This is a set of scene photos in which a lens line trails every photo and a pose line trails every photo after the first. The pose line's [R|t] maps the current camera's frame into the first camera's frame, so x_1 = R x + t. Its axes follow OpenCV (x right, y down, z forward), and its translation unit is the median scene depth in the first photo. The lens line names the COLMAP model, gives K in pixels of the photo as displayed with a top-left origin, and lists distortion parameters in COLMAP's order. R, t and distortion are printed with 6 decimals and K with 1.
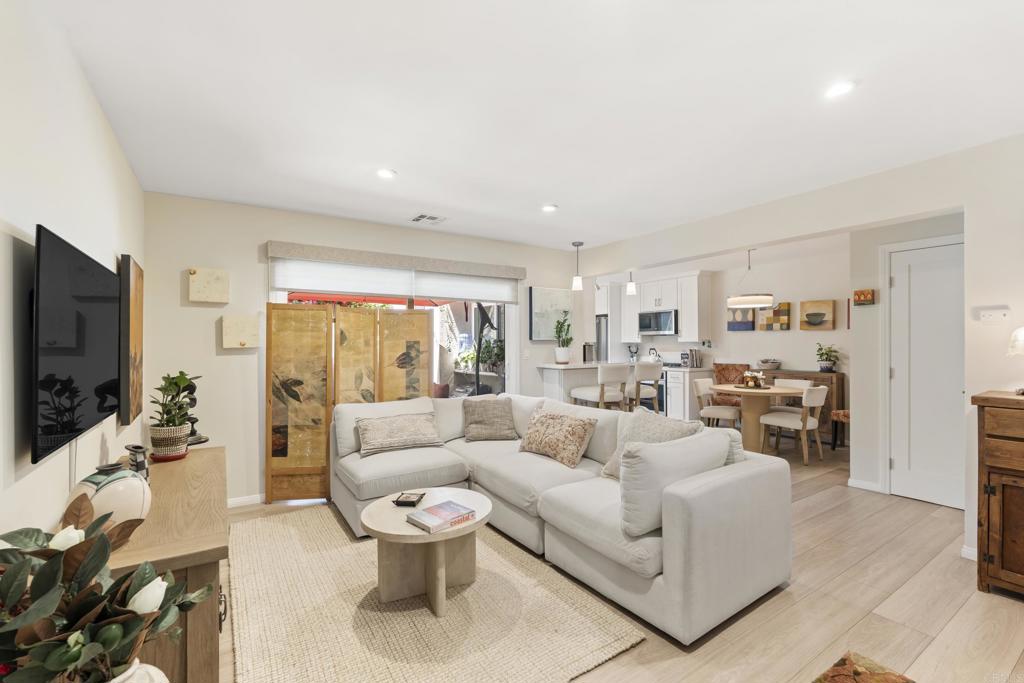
lens RADIAL K [[449.9, 0, 513.5], [0, 449.9, 341.8], [0, 0, 1]] dist [-0.004530, 0.001017]
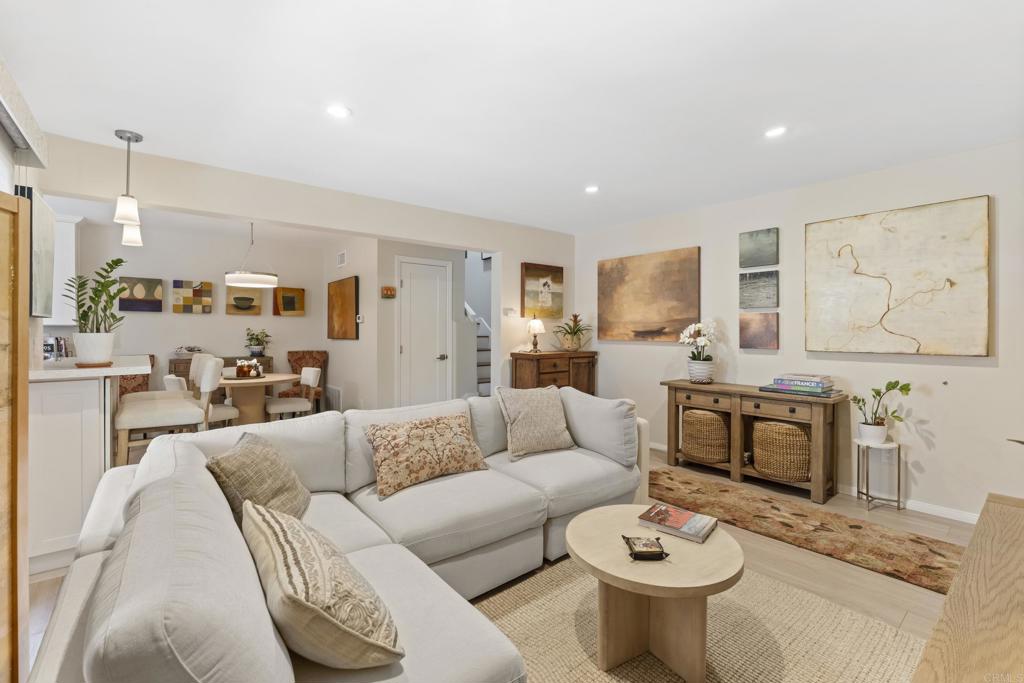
lens RADIAL K [[449.9, 0, 510.7], [0, 449.9, 328.3], [0, 0, 1]] dist [-0.004530, 0.001017]
pose [[-0.102687, 0.005082, 0.994701, -0.391909], [-0.003743, 0.999978, -0.005495, 0.007379], [-0.994707, -0.004288, -0.102665, 0.555696]]
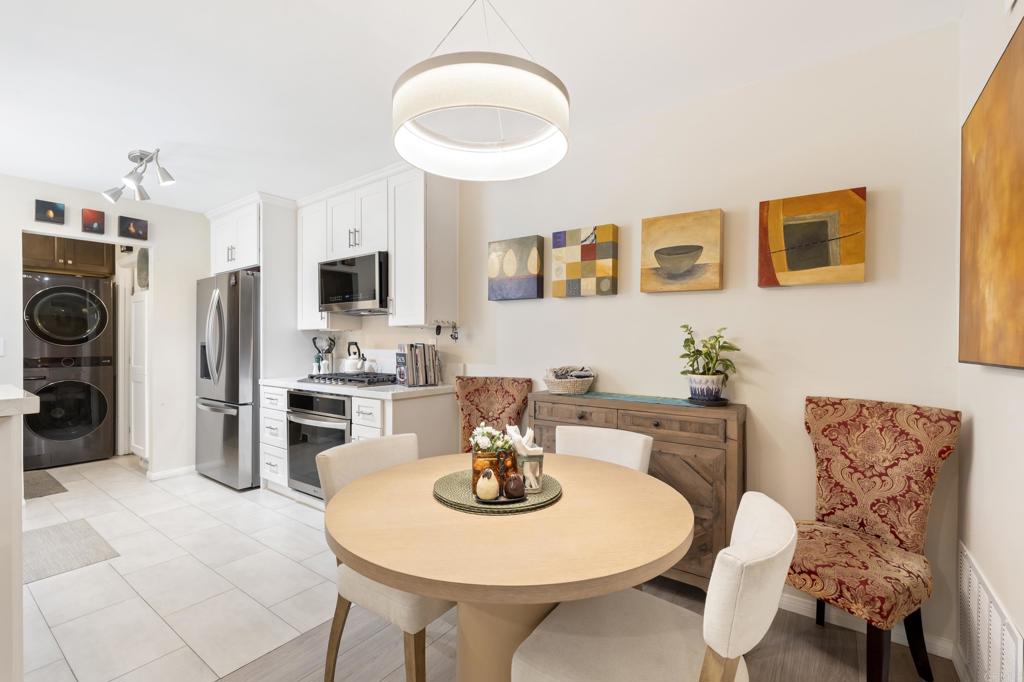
lens RADIAL K [[449.9, 0, 511.7], [0, 449.9, 342.4], [0, 0, 1]] dist [-0.004530, 0.001017]
pose [[0.938872, 0.001882, 0.344262, 0.437868], [-0.004446, 0.999968, 0.006658, 0.016094], [-0.344238, -0.007781, 0.938850, 0.738941]]
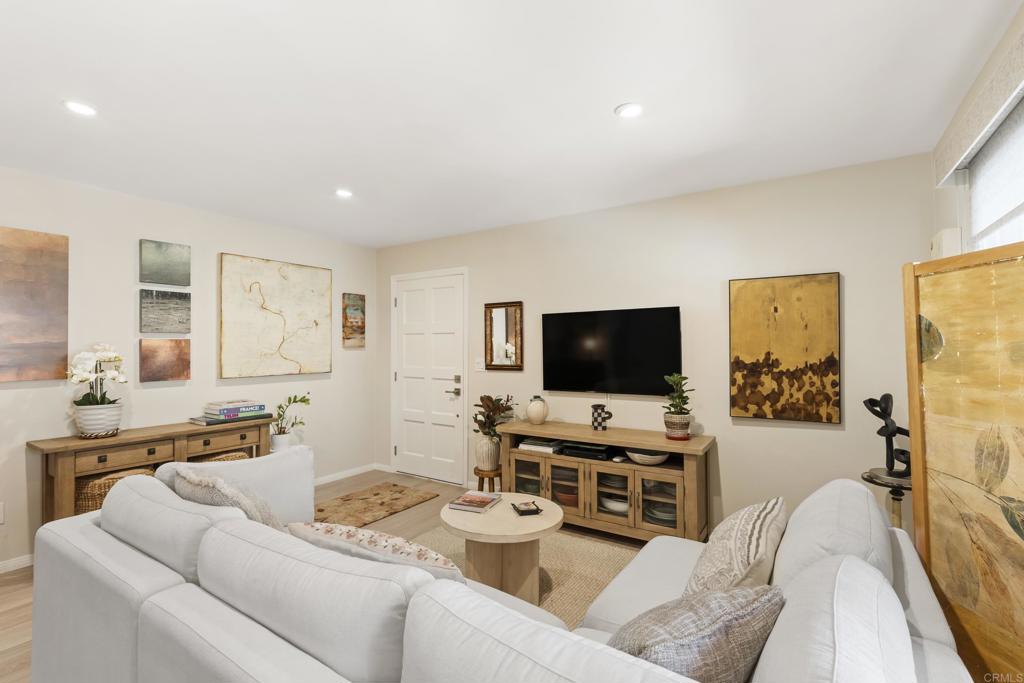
lens RADIAL K [[449.9, 0, 521.3], [0, 449.9, 340.5], [0, 0, 1]] dist [-0.004530, 0.001017]
pose [[-0.920301, 0.002838, -0.391200, 0.075076], [0.011257, 0.999752, -0.019229, -0.003235], [0.391049, -0.022100, -0.920105, 0.841976]]
